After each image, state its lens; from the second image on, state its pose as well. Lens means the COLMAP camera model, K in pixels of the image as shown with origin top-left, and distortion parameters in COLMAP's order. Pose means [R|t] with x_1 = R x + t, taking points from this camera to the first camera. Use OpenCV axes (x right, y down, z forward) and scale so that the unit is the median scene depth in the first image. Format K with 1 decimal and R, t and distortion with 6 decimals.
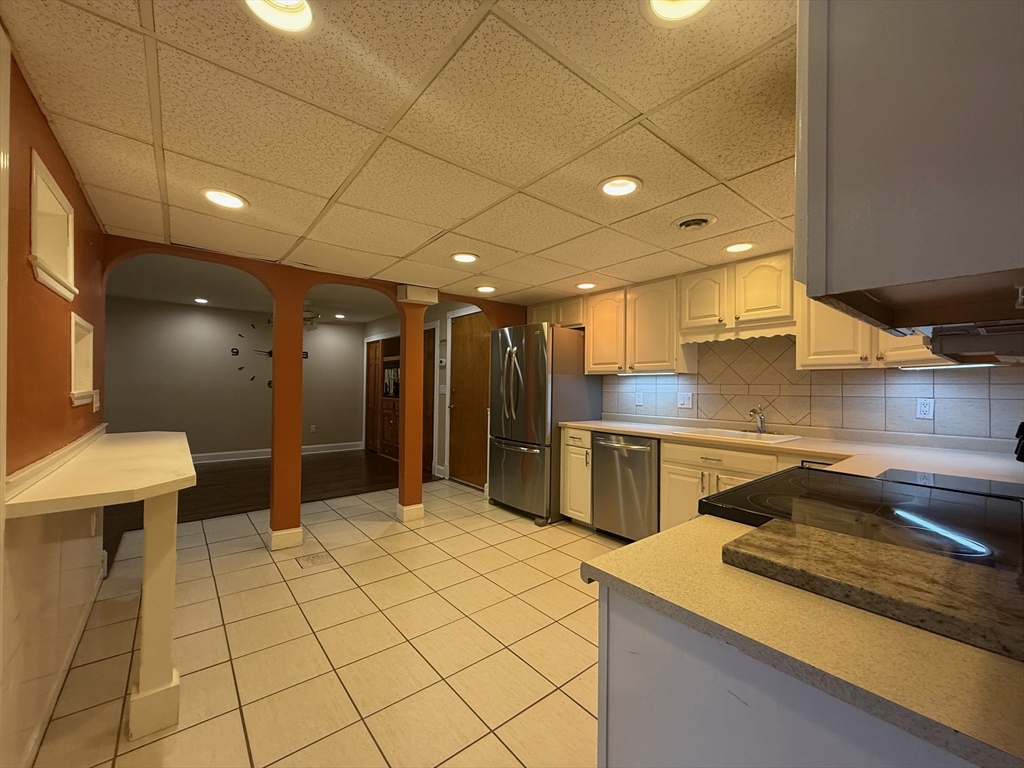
lens RADIAL K [[408.8, 0, 510.2], [0, 408.8, 384.8], [0, 0, 1]] dist [0.002218, 0.000081]
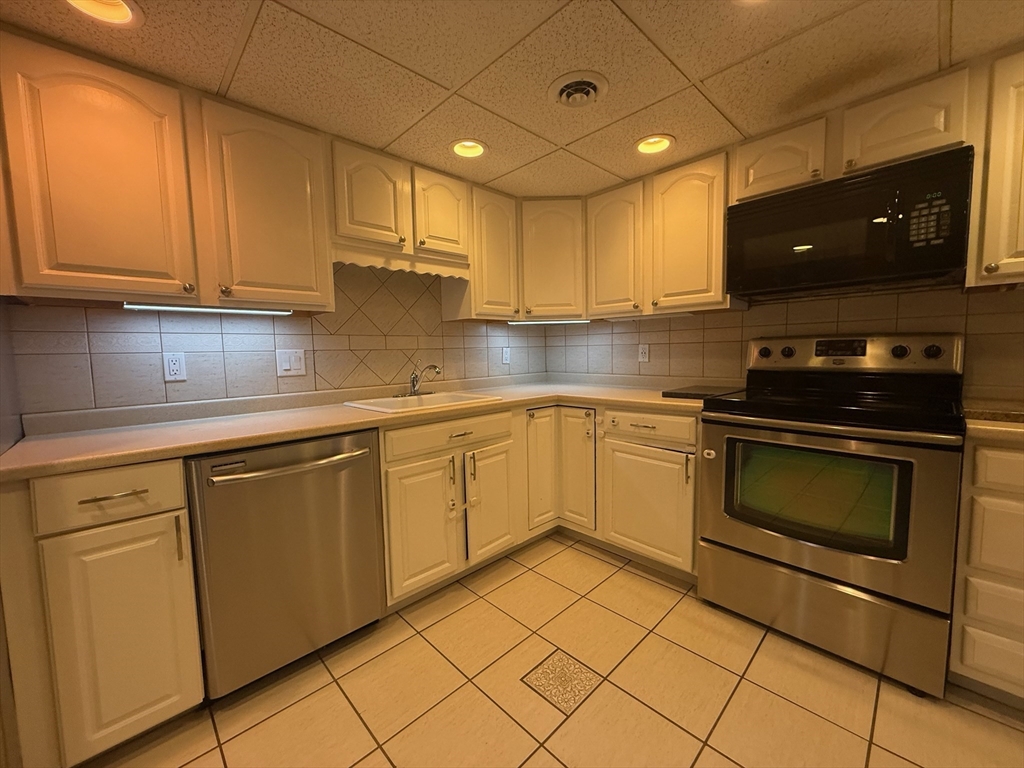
lens RADIAL K [[408.8, 0, 508.3], [0, 408.8, 386.7], [0, 0, 1]] dist [0.002218, 0.000081]
pose [[-0.077580, -0.091927, 0.992739, -0.205121], [0.019189, 0.995418, 0.093675, 0.027789], [-0.996801, 0.026317, -0.075461, 0.879309]]
